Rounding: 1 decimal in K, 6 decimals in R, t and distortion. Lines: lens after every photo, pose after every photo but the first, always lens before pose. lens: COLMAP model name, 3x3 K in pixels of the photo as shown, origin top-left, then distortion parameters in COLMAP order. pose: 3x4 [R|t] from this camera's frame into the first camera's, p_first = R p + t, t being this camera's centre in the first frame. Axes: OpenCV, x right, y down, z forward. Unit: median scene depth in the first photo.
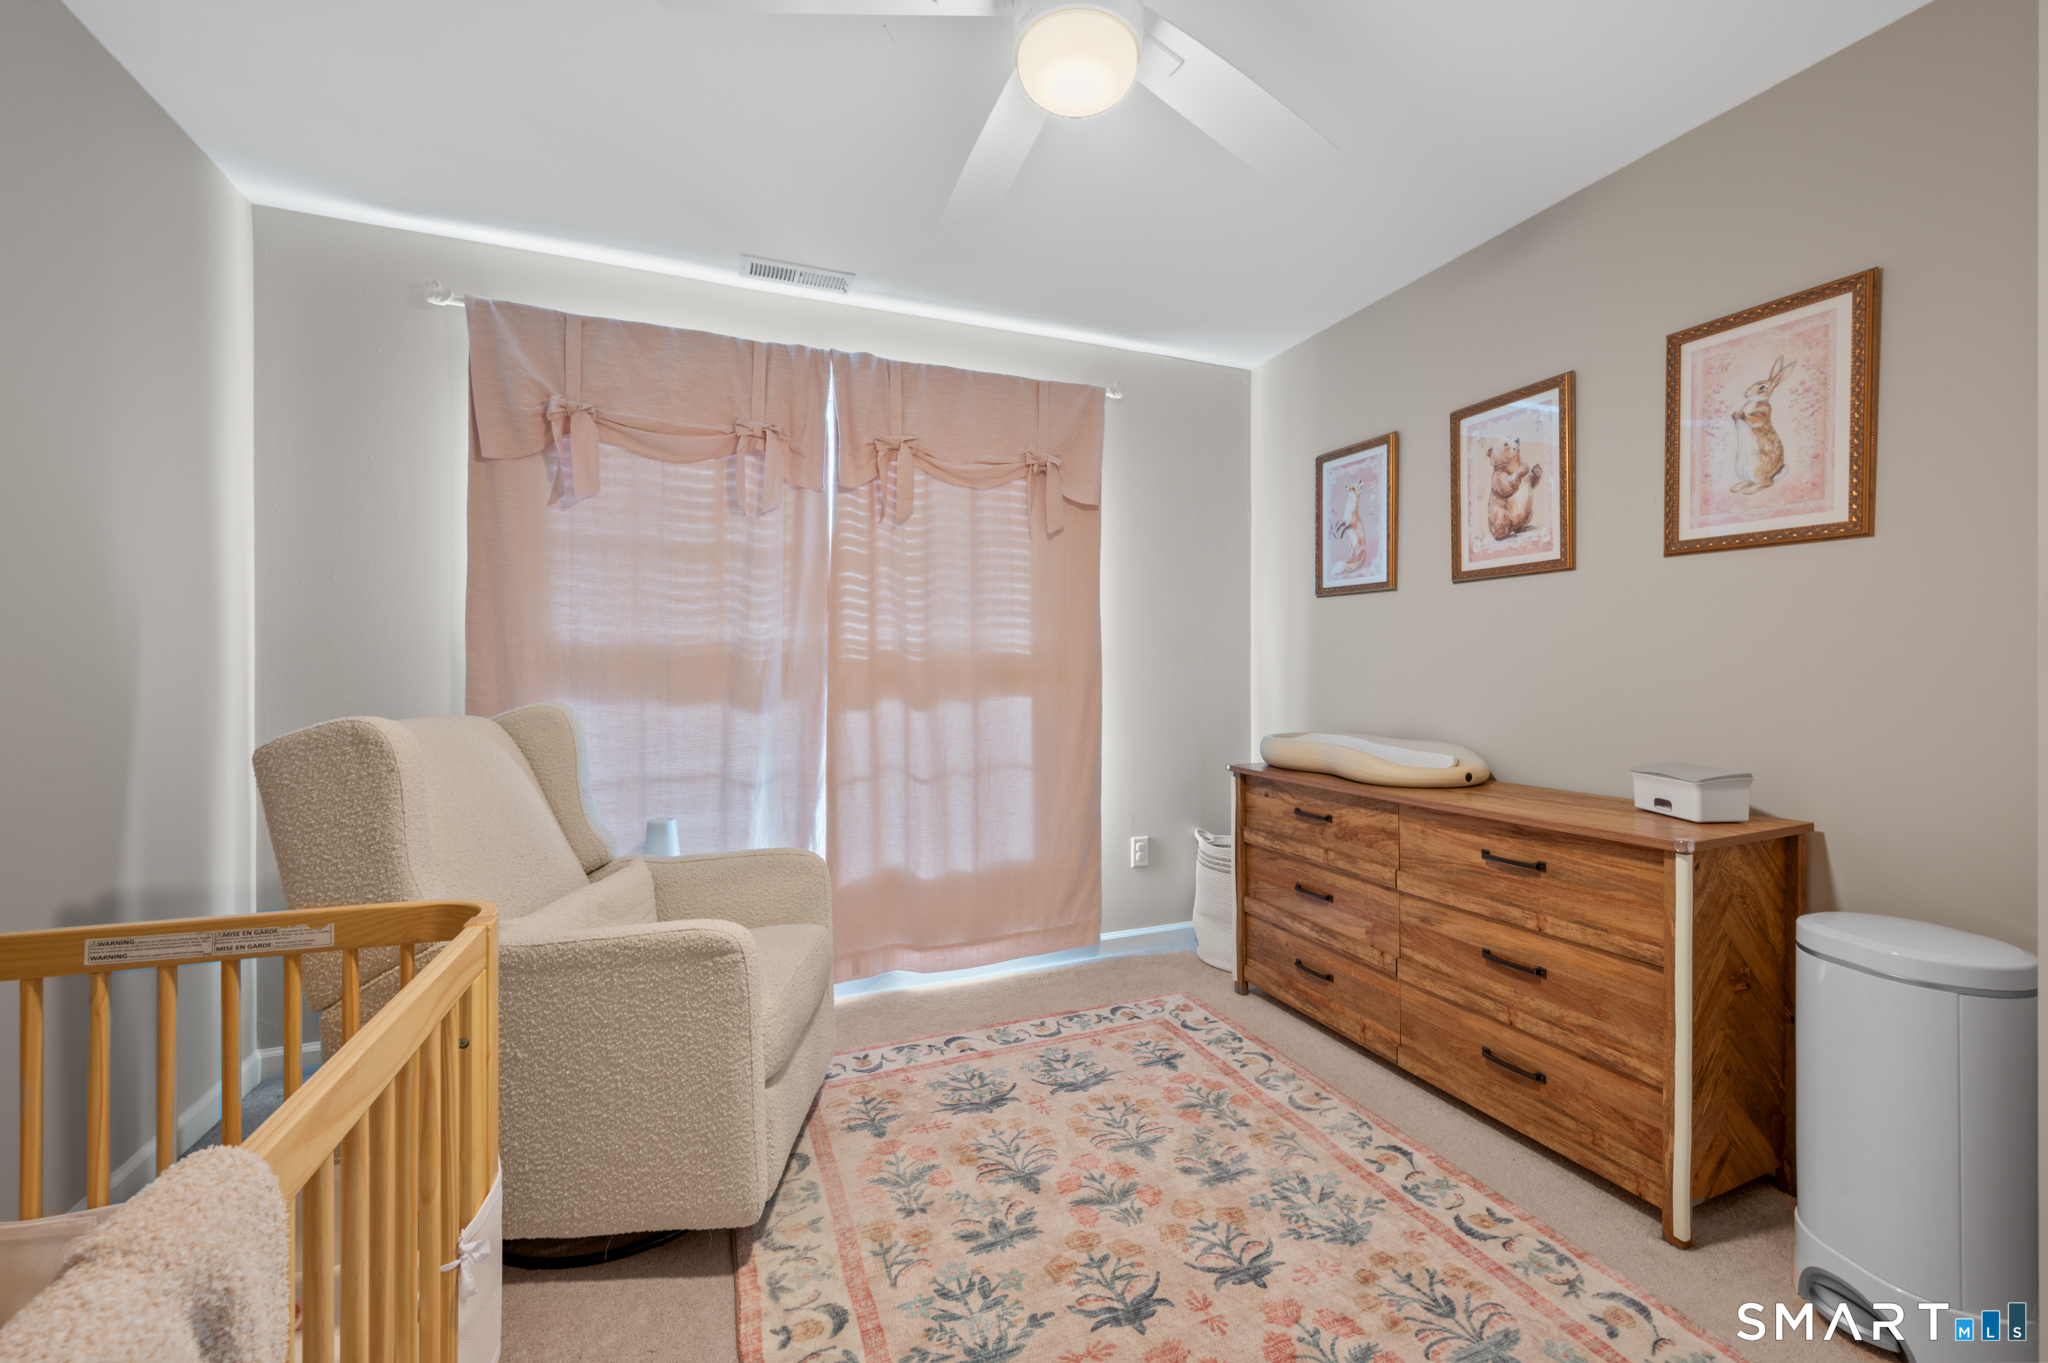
lens RADIAL K [[823.2, 0, 1017.7], [0, 823.2, 672.6], [0, 0, 1]] dist [0.000876, -0.000287]
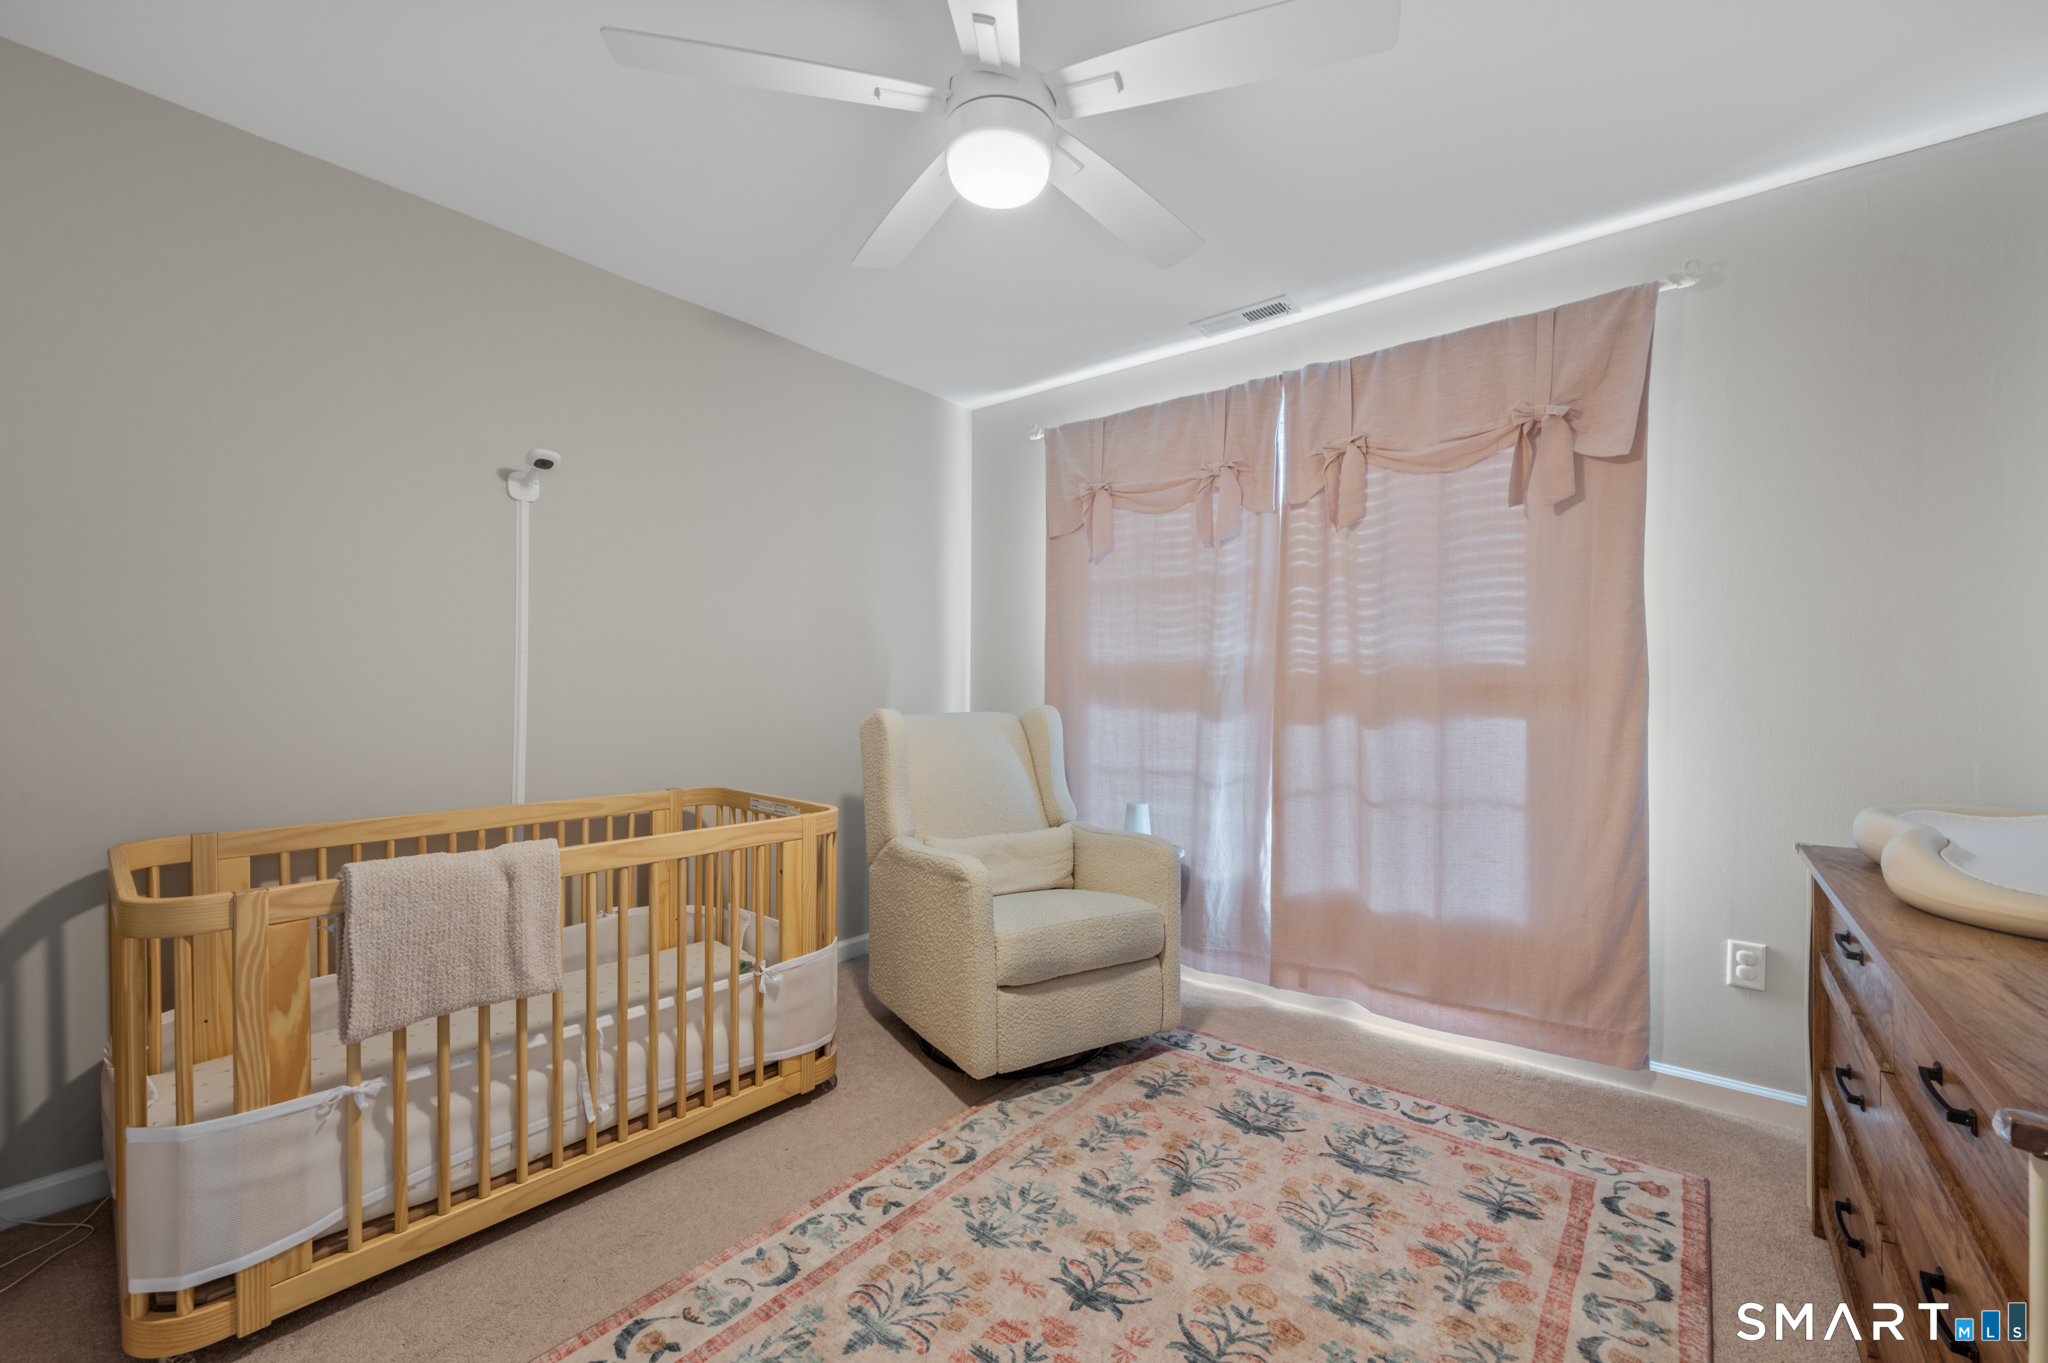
lens RADIAL K [[823.2, 0, 1010.6], [0, 823.2, 687.3], [0, 0, 1]] dist [0.000876, -0.000287]
pose [[0.481266, 0.008424, -0.876534, 0.536870], [-0.004955, 0.999964, 0.006890, -0.004486], [0.876561, 0.001027, 0.481290, 0.215712]]
